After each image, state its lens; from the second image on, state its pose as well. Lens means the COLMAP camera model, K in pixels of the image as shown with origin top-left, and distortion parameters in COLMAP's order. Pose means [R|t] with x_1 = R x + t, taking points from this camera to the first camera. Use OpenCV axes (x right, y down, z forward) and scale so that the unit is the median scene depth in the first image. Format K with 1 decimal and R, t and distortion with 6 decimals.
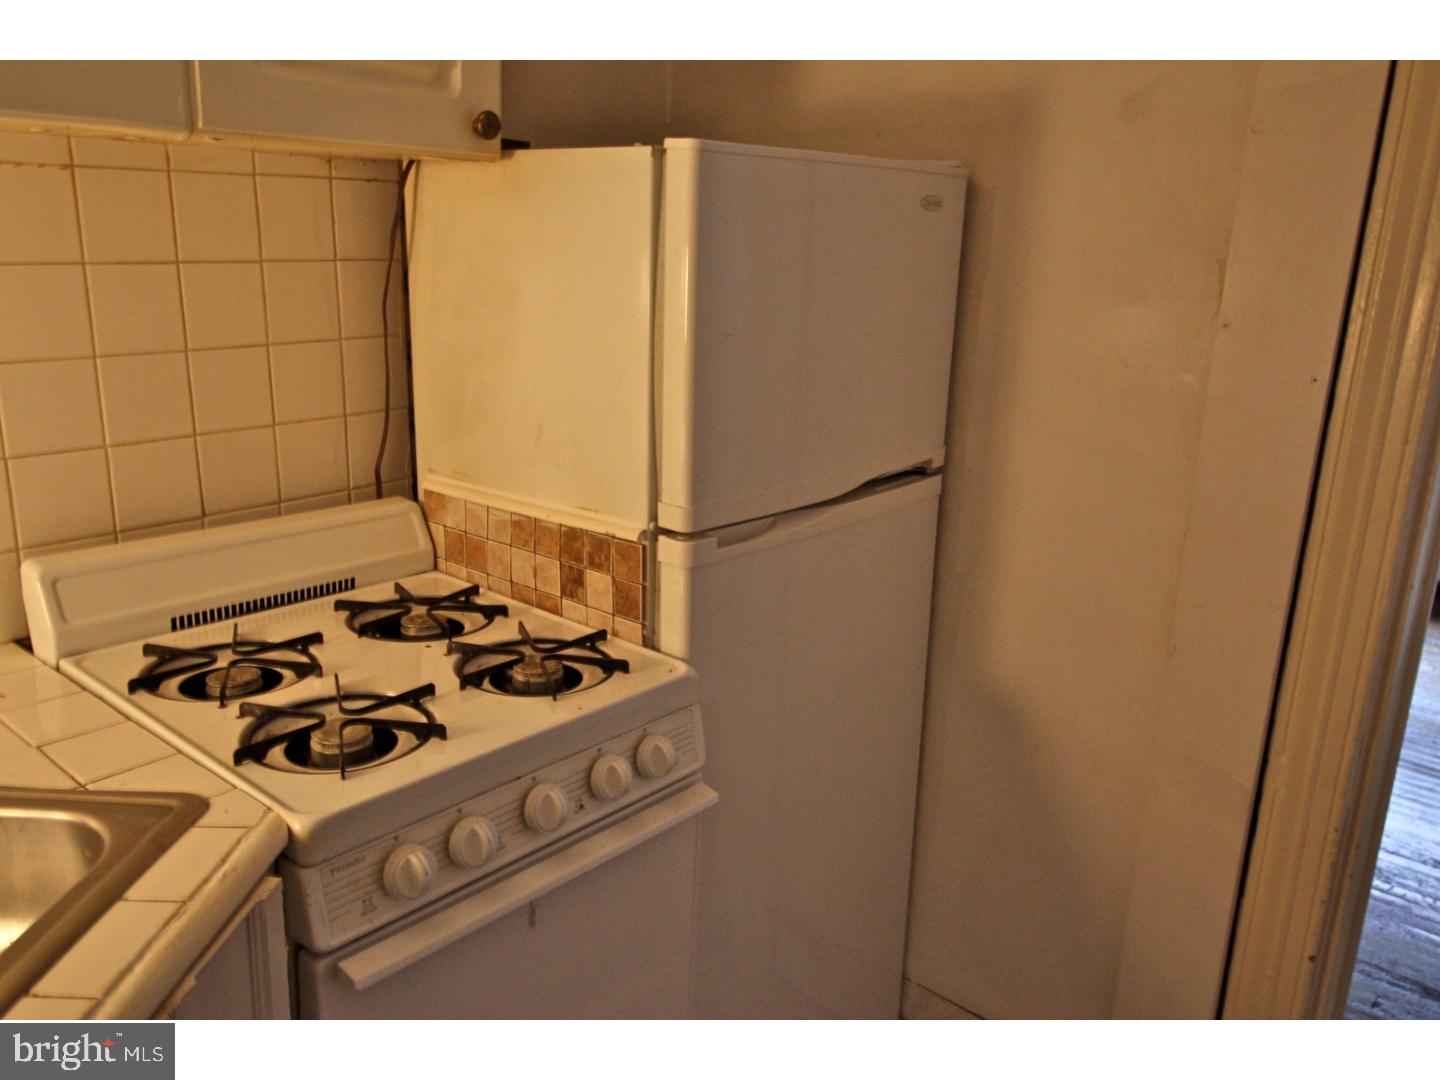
lens RADIAL K [[1132.9, 0, 720.0], [0, 1132.9, 540.0], [0, 0, 1]] dist [0.022867, -0.031609]
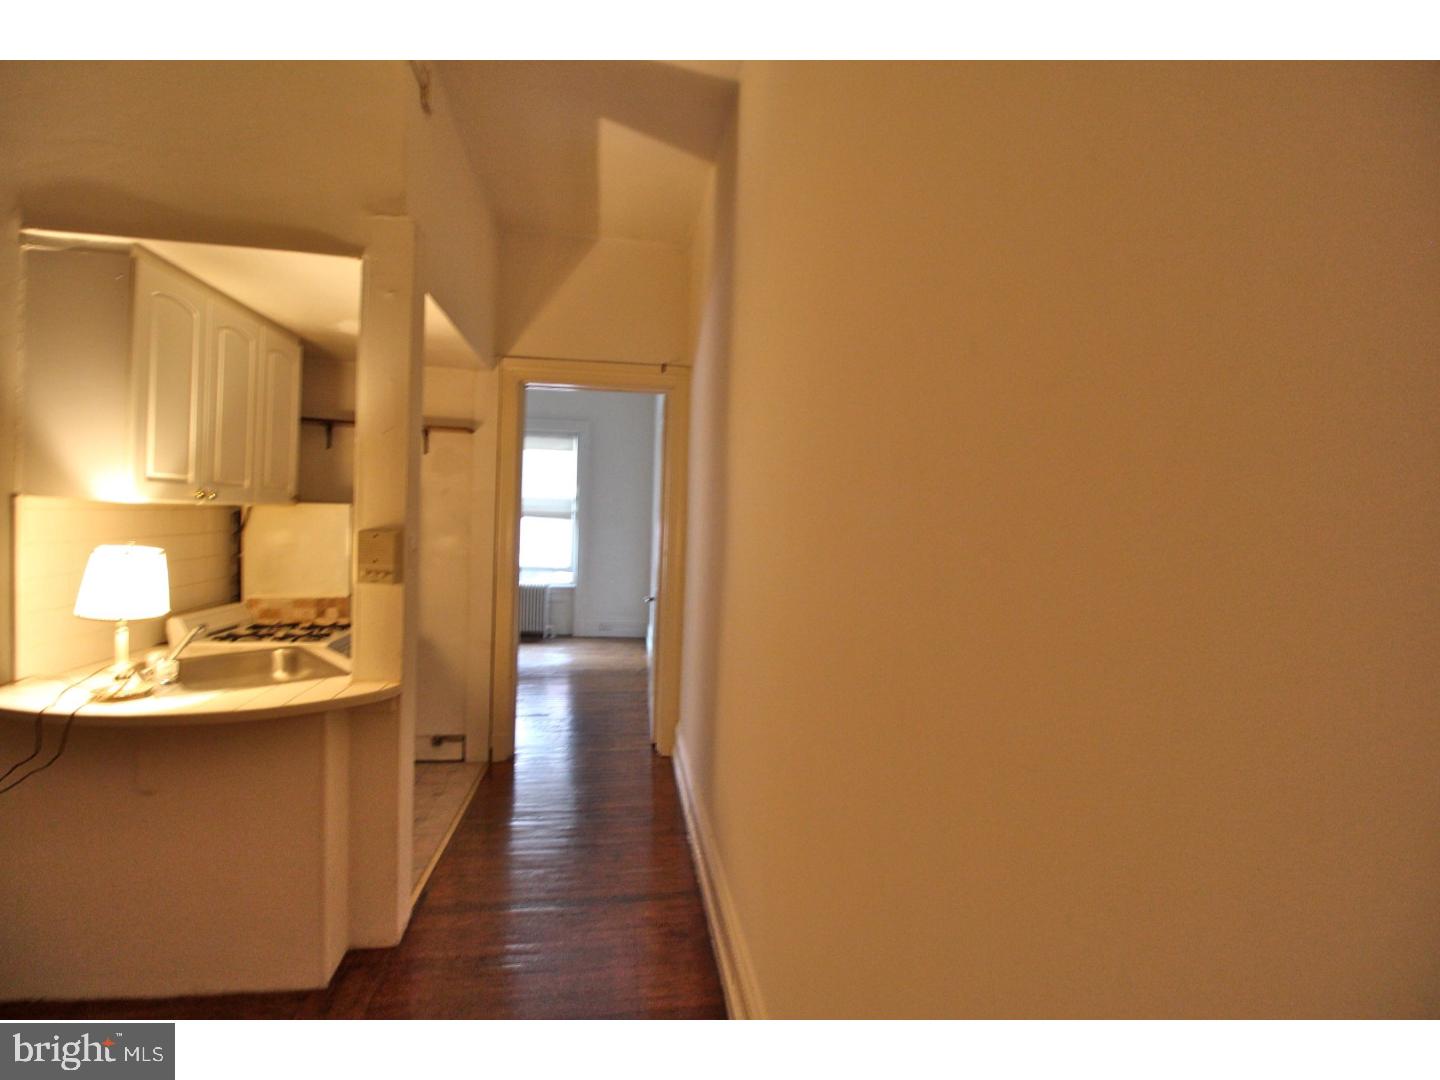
lens RADIAL K [[664.3, 0, 720.0], [0, 664.3, 540.0], [0, 0, 1]] dist [-0.000326, -0.014763]
pose [[0.639201, -0.037867, 0.768106, -0.923473], [0.189737, 0.975677, -0.109794, 0.280984], [-0.745266, 0.215919, 0.630839, -1.361949]]
